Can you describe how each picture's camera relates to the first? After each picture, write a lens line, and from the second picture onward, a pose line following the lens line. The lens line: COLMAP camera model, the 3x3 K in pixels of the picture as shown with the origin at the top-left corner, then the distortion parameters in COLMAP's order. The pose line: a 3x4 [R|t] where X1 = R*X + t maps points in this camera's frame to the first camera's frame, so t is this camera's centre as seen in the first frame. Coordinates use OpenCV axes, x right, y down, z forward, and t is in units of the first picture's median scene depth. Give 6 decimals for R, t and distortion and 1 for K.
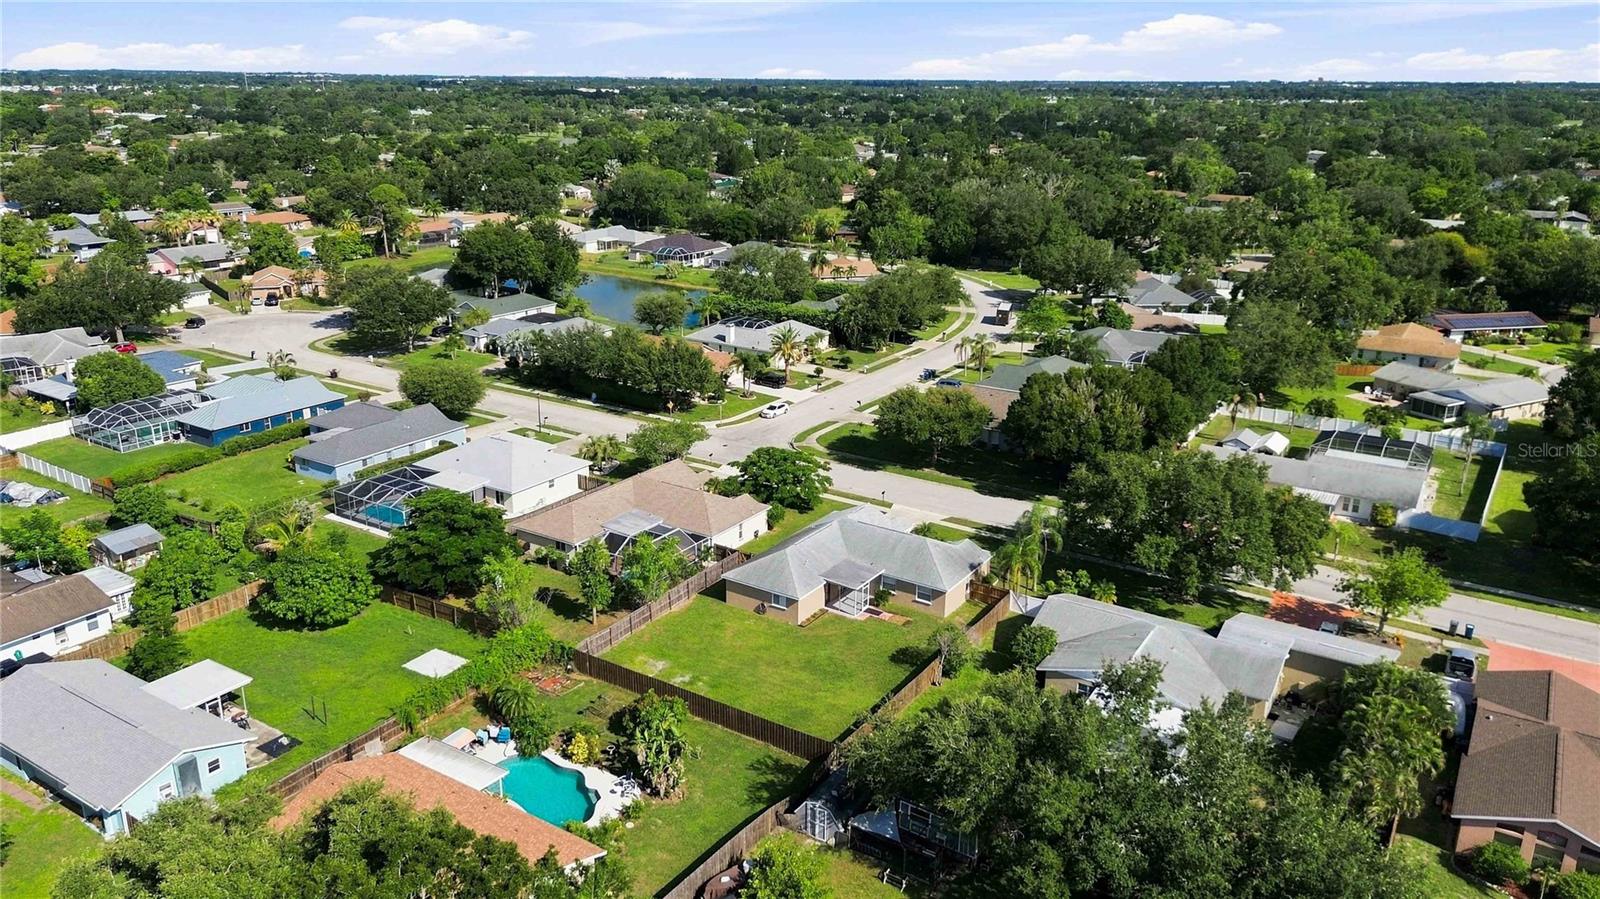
lens RADIAL K [[1137.1, 0, 798.1], [0, 1137.1, 437.8], [0, 0, 1]] dist [0.058644, -0.056256]
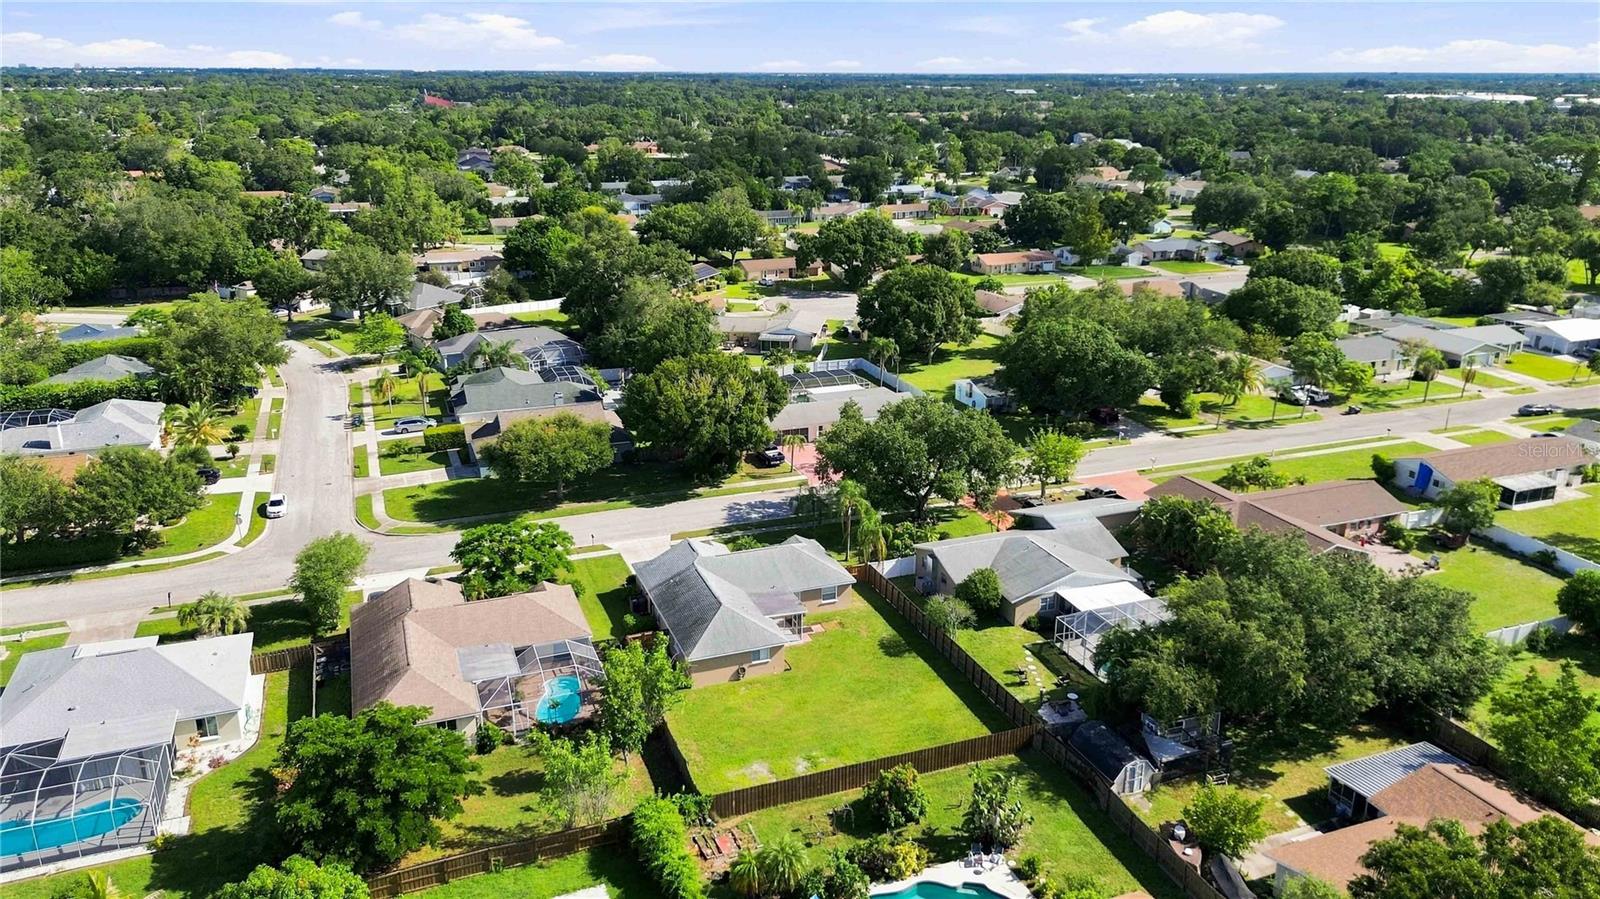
lens RADIAL K [[1137.1, 0, 791.7], [0, 1137.1, 442.9], [0, 0, 1]] dist [0.058644, -0.056256]
pose [[0.585662, -0.256327, 0.768958, -0.493745], [0.244430, 0.960368, 0.133967, -0.102719], [-0.772822, 0.109497, 0.625105, 0.288012]]
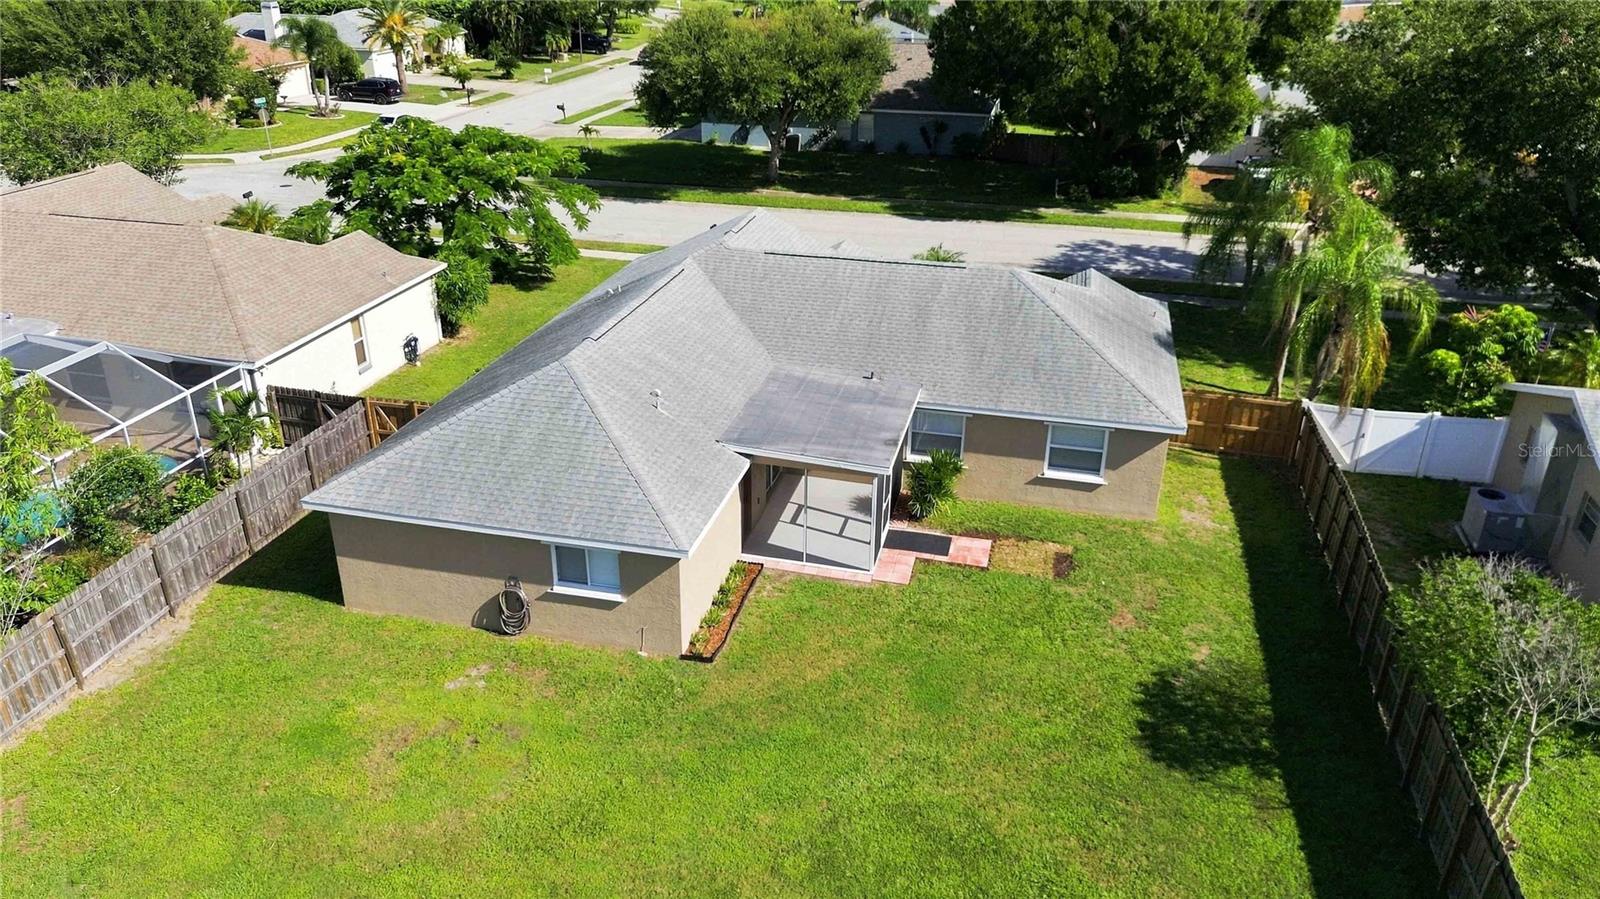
lens RADIAL K [[1137.1, 0, 797.1], [0, 1137.1, 449.9], [0, 0, 1]] dist [0.058644, -0.056256]
pose [[0.941557, -0.143244, 0.304881, -0.032412], [0.100424, 0.983289, 0.151846, 0.065248], [-0.321537, -0.112355, 0.940208, 0.571353]]
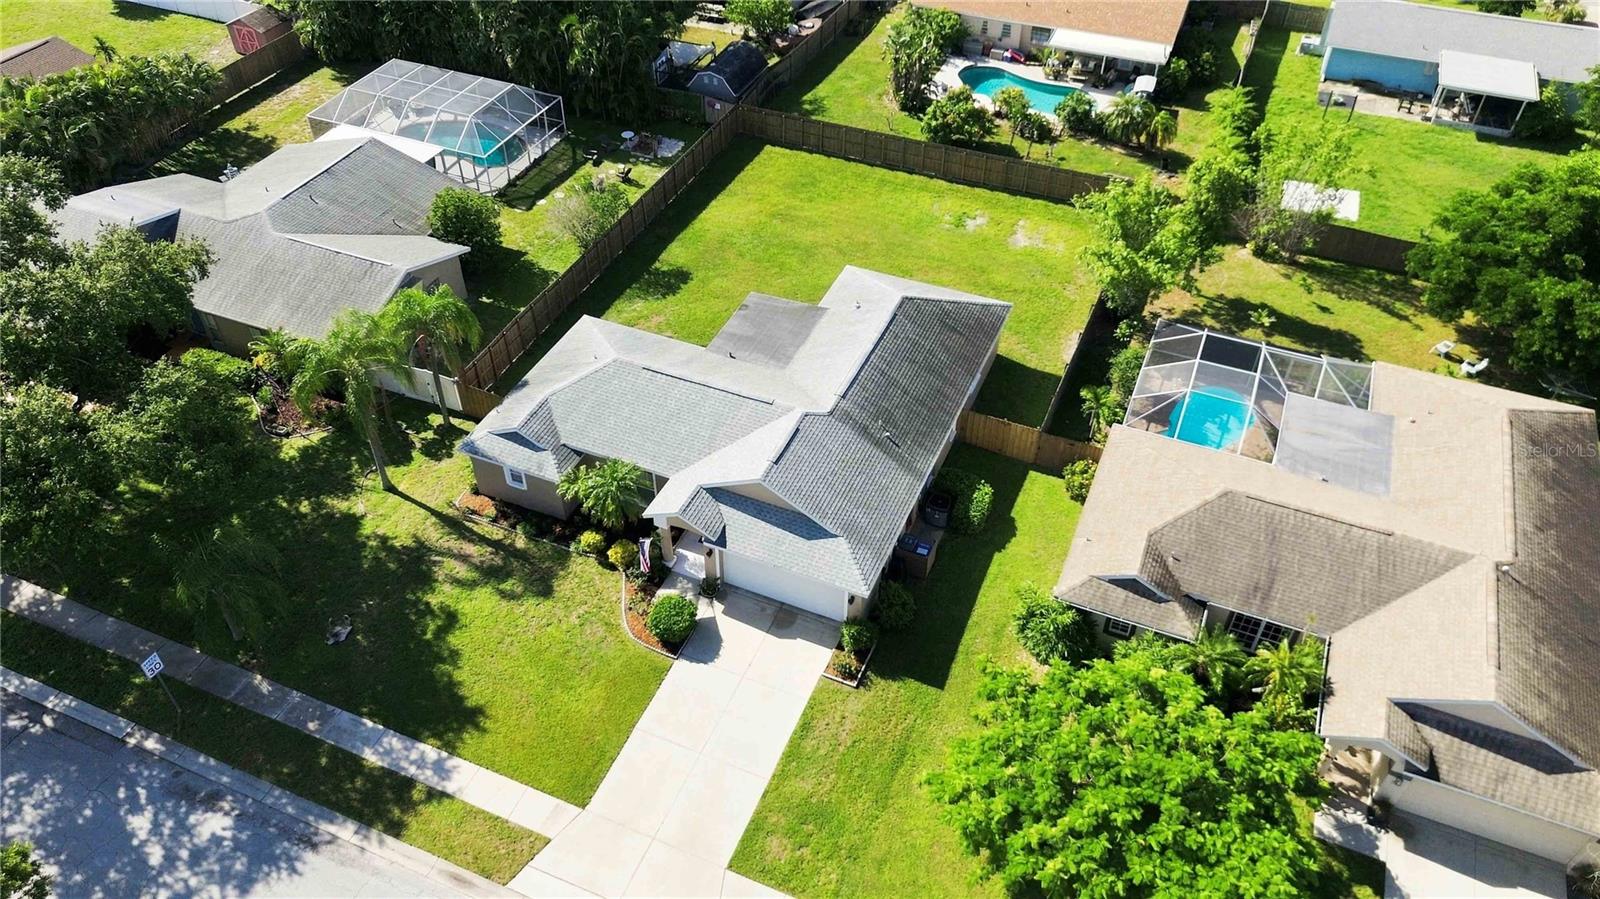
lens RADIAL K [[1137.1, 0, 794.9], [0, 1137.1, 445.2], [0, 0, 1]] dist [0.058644, -0.056256]
pose [[-0.983535, 0.112651, -0.141311, 0.087277], [-0.065905, 0.504507, 0.860889, -0.224697], [0.168272, 0.856027, -0.488776, 0.989169]]
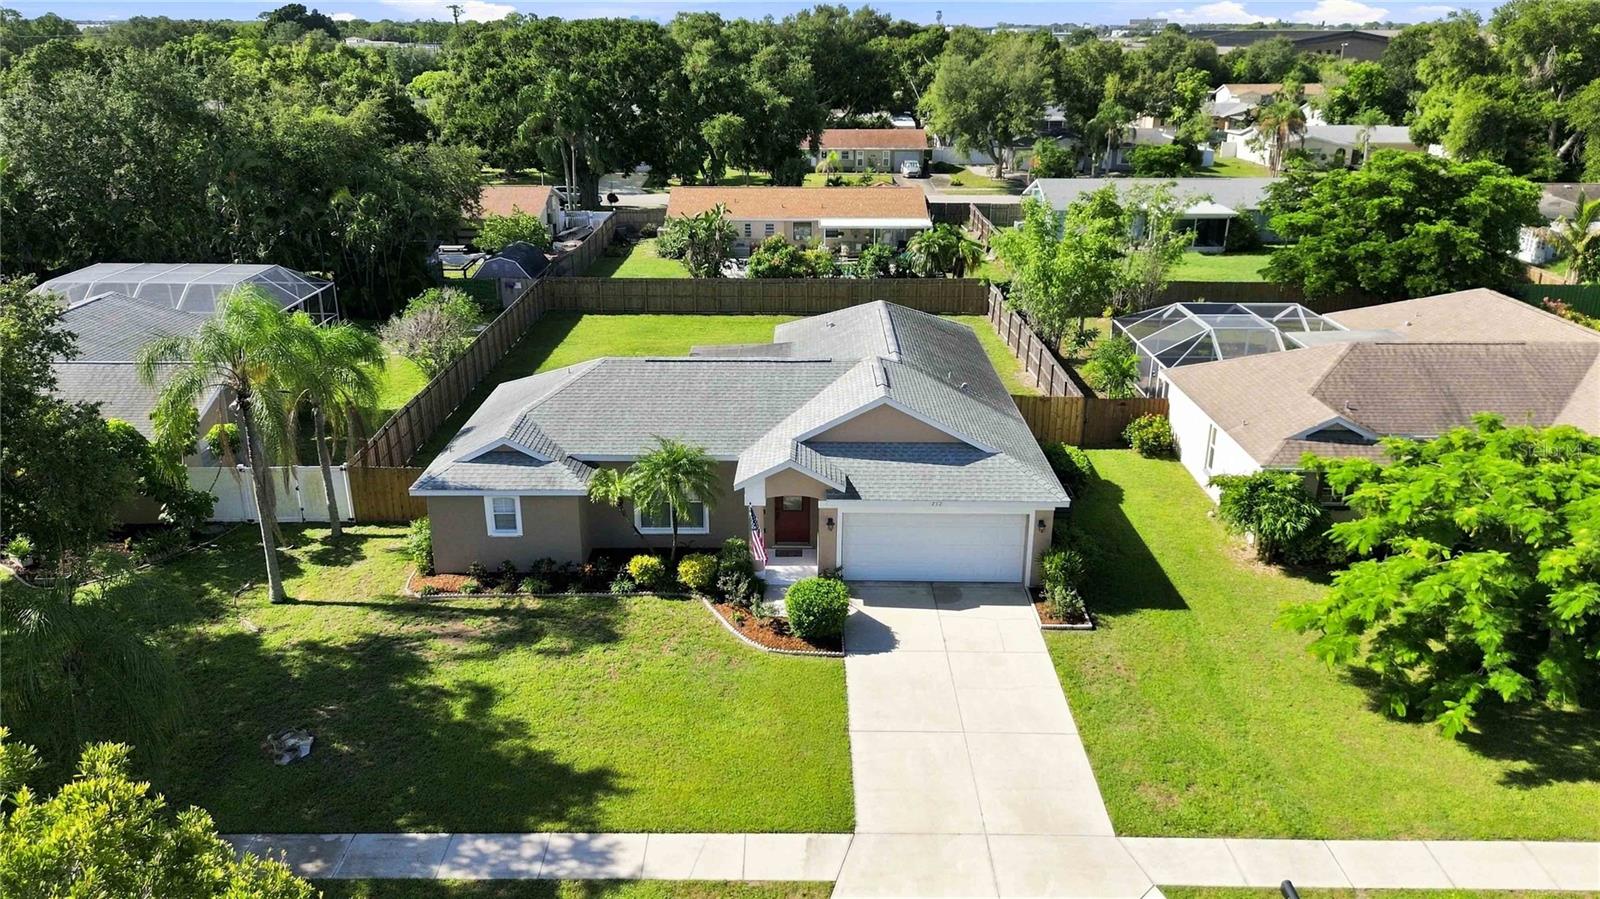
lens RADIAL K [[1137.1, 0, 795.1], [0, 1137.1, 451.8], [0, 0, 1]] dist [0.058644, -0.056256]
pose [[-0.834386, 0.180794, -0.520686, 0.195250], [-0.175837, 0.808001, 0.562330, -0.072160], [0.522381, 0.560756, -0.642394, 0.992193]]
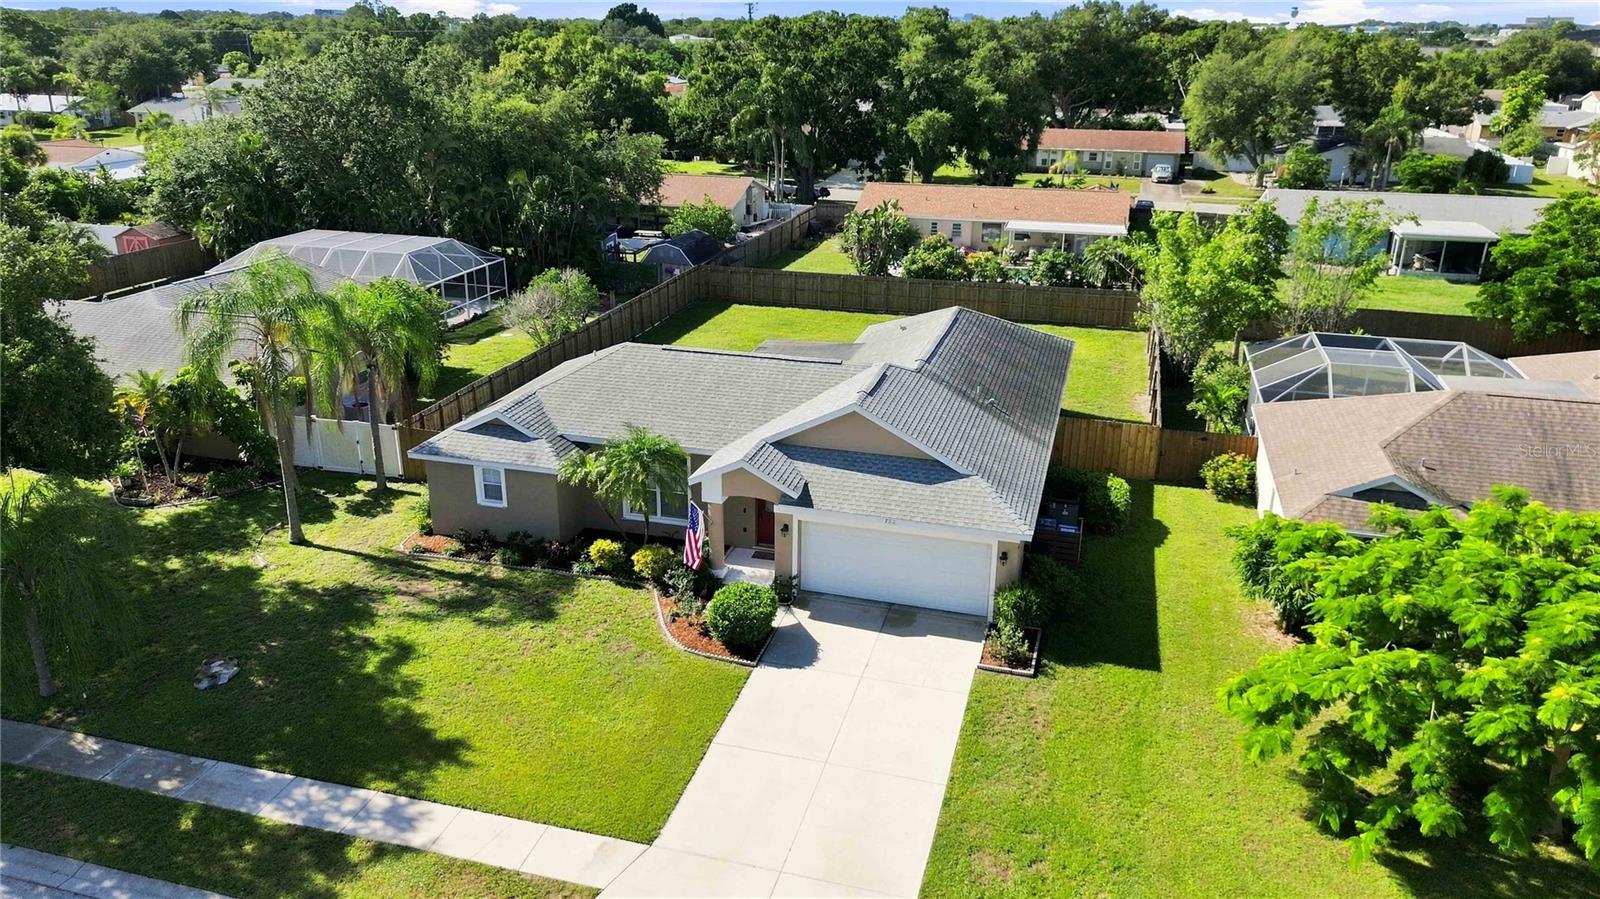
lens RADIAL K [[1137.1, 0, 795.5], [0, 1137.1, 449.1], [0, 0, 1]] dist [0.058644, -0.056256]
pose [[-0.951381, 0.091584, -0.294085, 0.132754], [-0.108494, 0.793942, 0.598235, -0.078598], [0.288275, 0.601056, -0.745405, 1.014089]]
